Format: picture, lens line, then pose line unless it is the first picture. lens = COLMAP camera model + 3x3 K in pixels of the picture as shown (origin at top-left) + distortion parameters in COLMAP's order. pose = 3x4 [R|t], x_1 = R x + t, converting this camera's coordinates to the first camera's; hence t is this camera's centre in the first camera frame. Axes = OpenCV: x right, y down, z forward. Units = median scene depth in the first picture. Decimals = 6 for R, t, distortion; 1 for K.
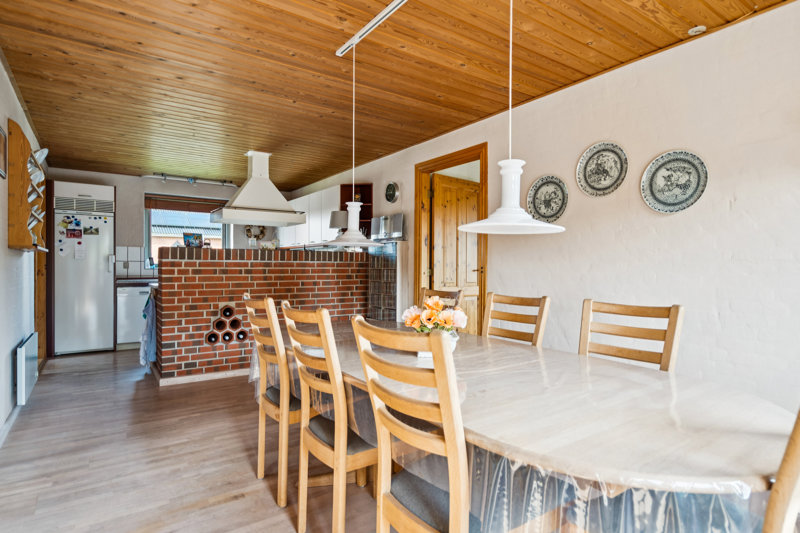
lens RADIAL K [[436.6, 0, 401.6], [0, 436.6, 266.9], [0, 0, 1]] dist [0.002028, 0.000301]
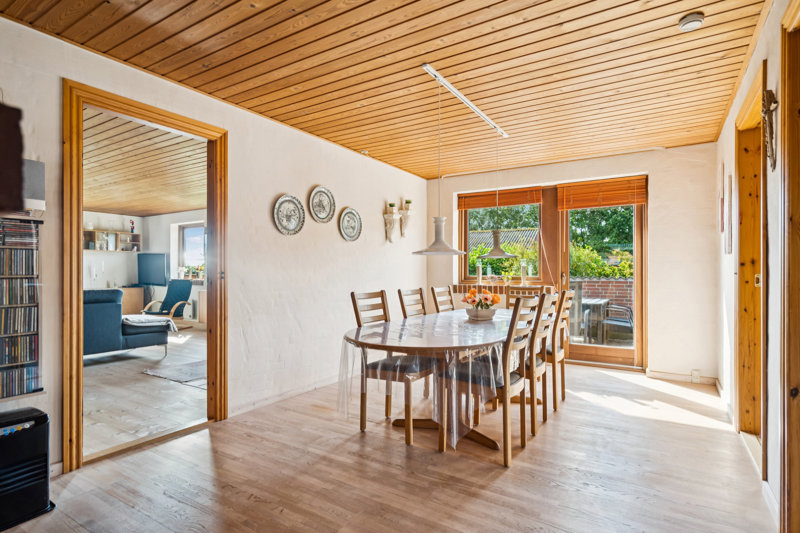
lens RADIAL K [[404.3, 0, 402.9], [0, 404.3, 270.1], [0, 0, 1]] dist [0.003143, 0.000642]
pose [[-0.372321, -0.001156, 0.928103, -0.892315], [-0.000641, 0.999999, 0.000988, -0.005706], [-0.928104, -0.000227, -0.372321, 1.244071]]
